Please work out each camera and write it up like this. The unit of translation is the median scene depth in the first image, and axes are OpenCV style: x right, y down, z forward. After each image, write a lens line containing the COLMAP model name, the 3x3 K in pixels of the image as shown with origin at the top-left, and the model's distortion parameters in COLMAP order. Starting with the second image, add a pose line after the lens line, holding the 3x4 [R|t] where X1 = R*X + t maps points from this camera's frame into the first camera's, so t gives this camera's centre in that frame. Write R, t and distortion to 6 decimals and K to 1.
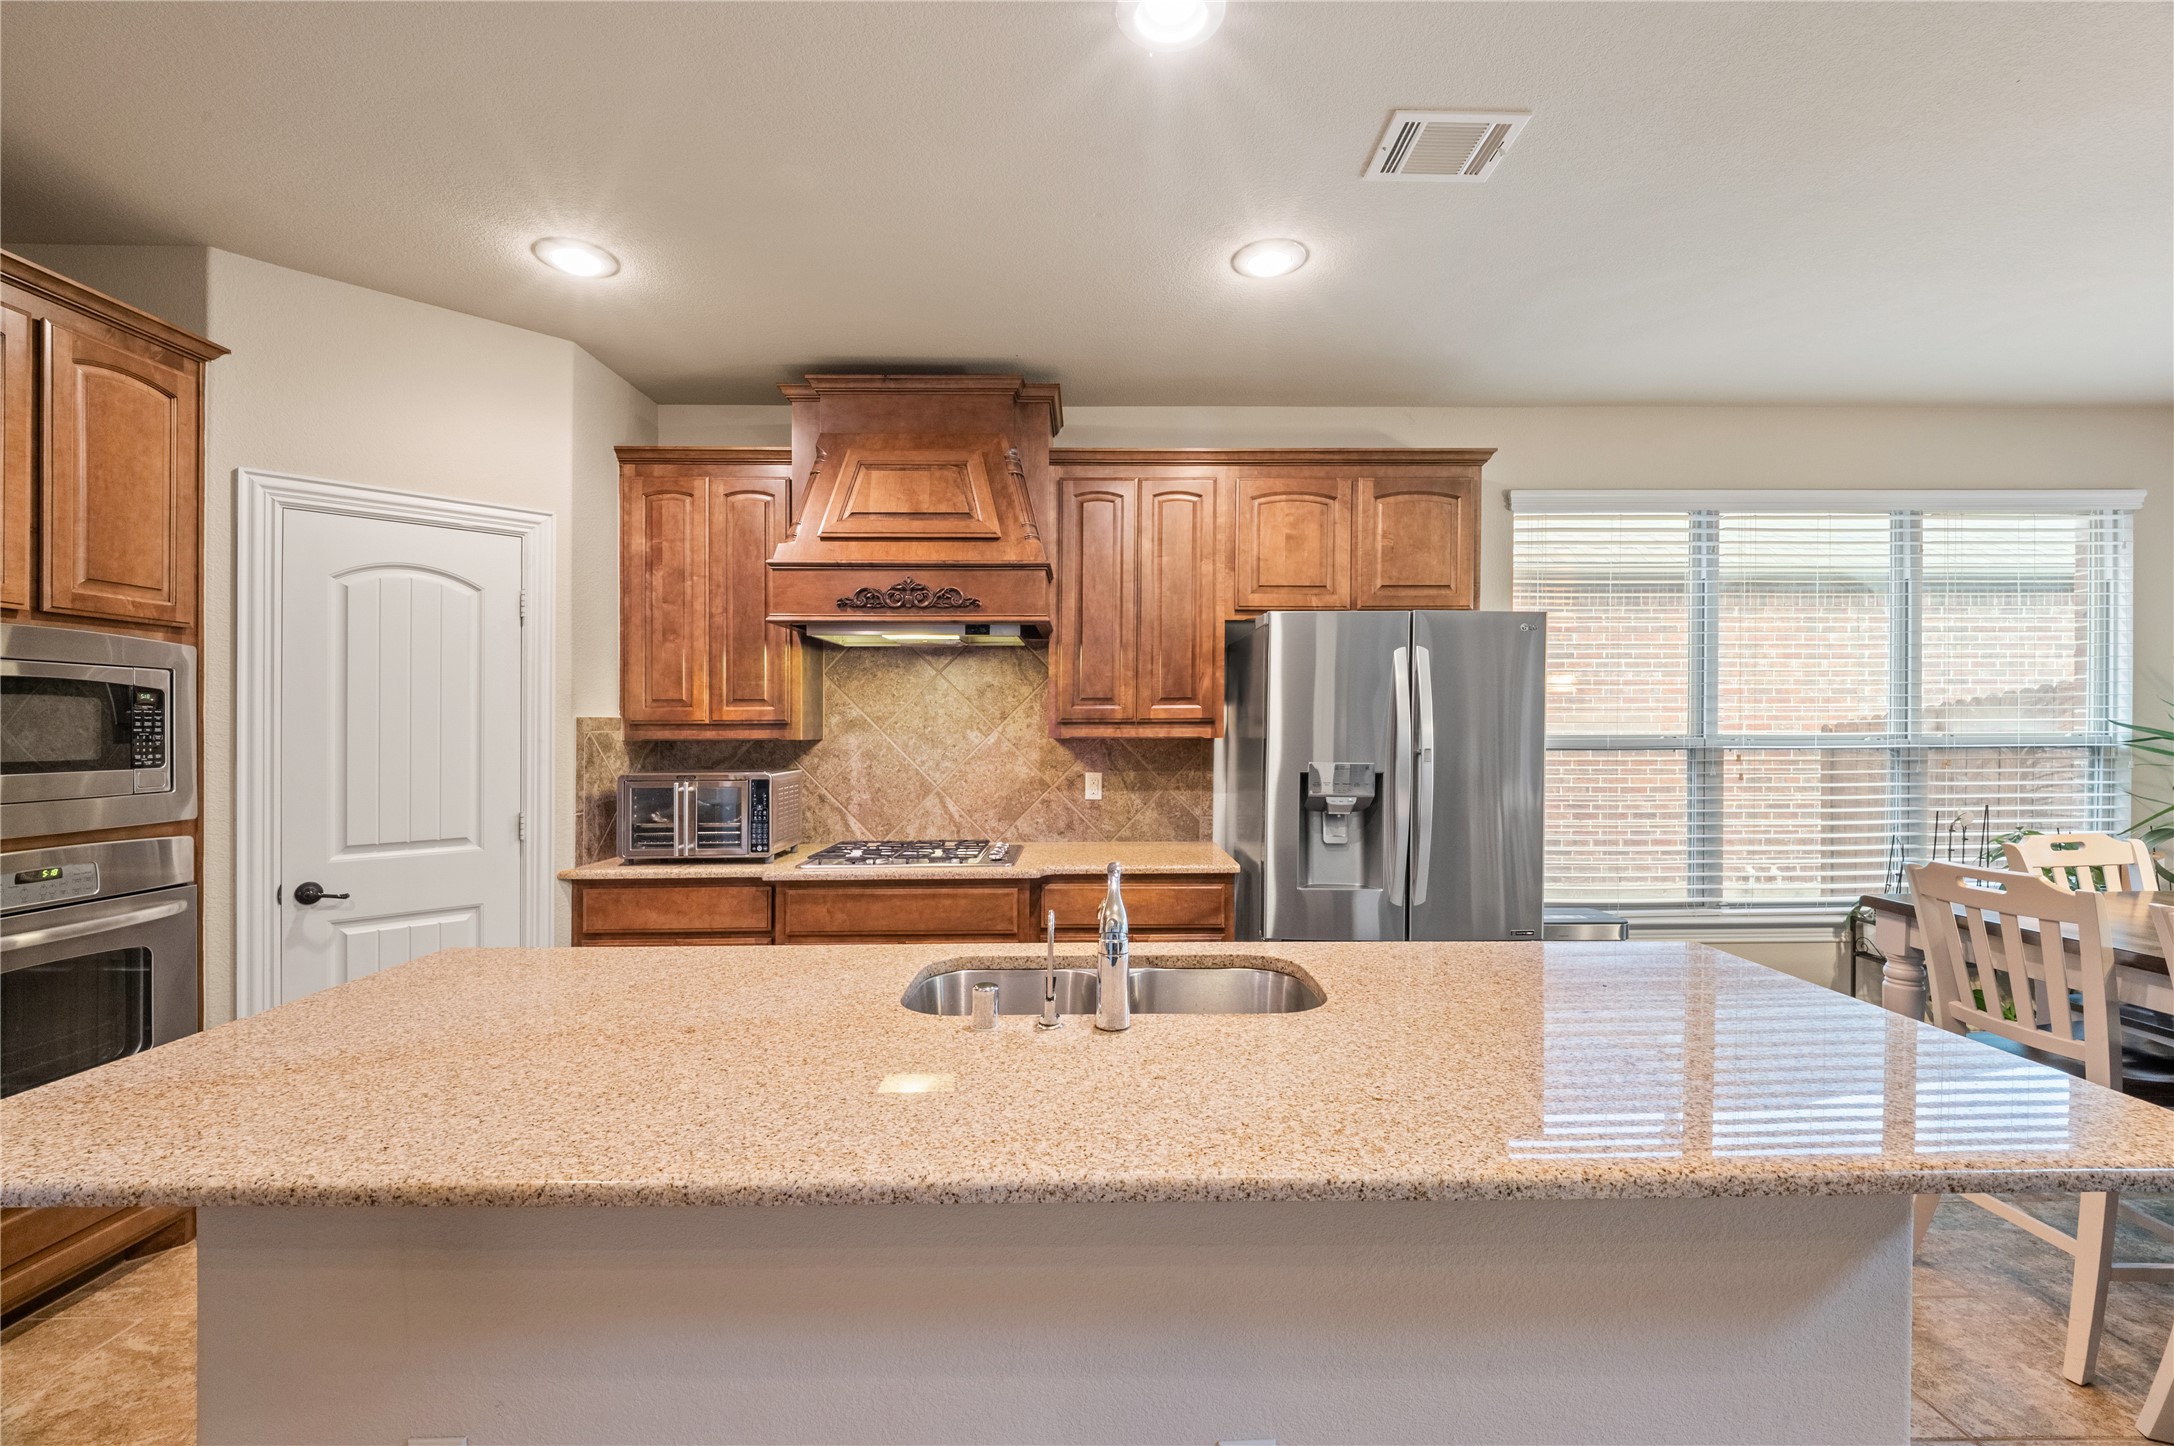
lens RADIAL K [[916.4, 0, 1103.7], [0, 916.4, 729.0], [0, 0, 1]] dist [0.019663, -0.018893]
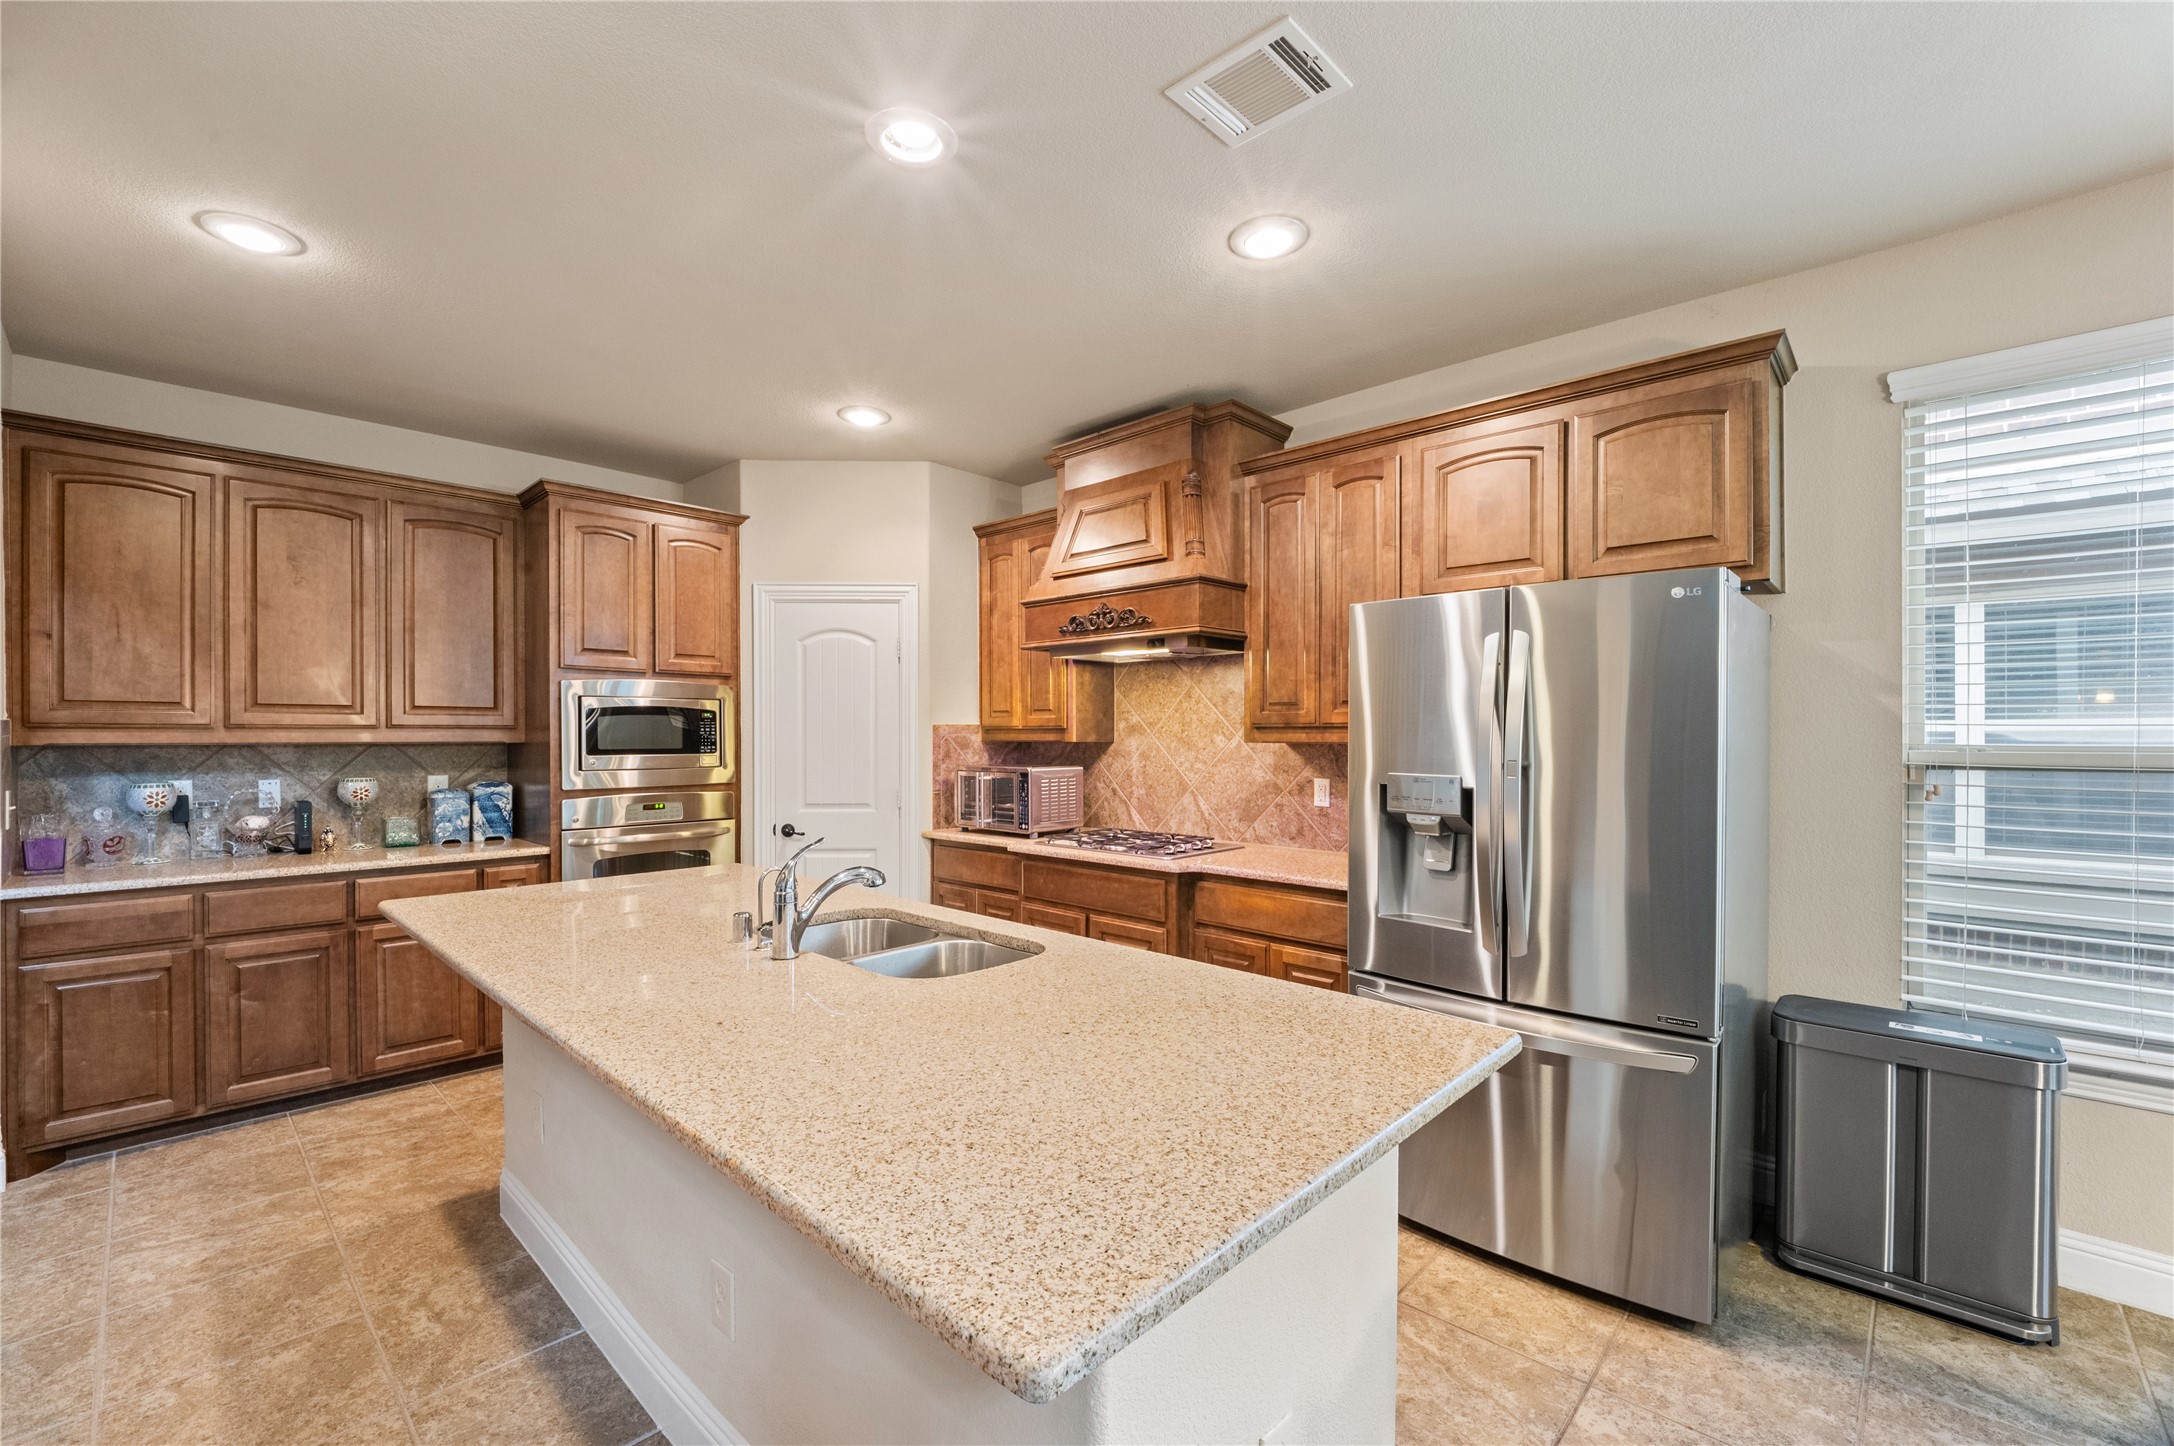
lens RADIAL K [[900.7, 0, 1093.3], [0, 900.7, 738.6], [0, 0, 1]] dist [-0.004305, -0.000869]
pose [[0.715714, 0.007106, -0.698357, 0.530050], [-0.002204, 0.999966, 0.007916, -0.002176], [0.698390, -0.004127, 0.715705, 0.160712]]
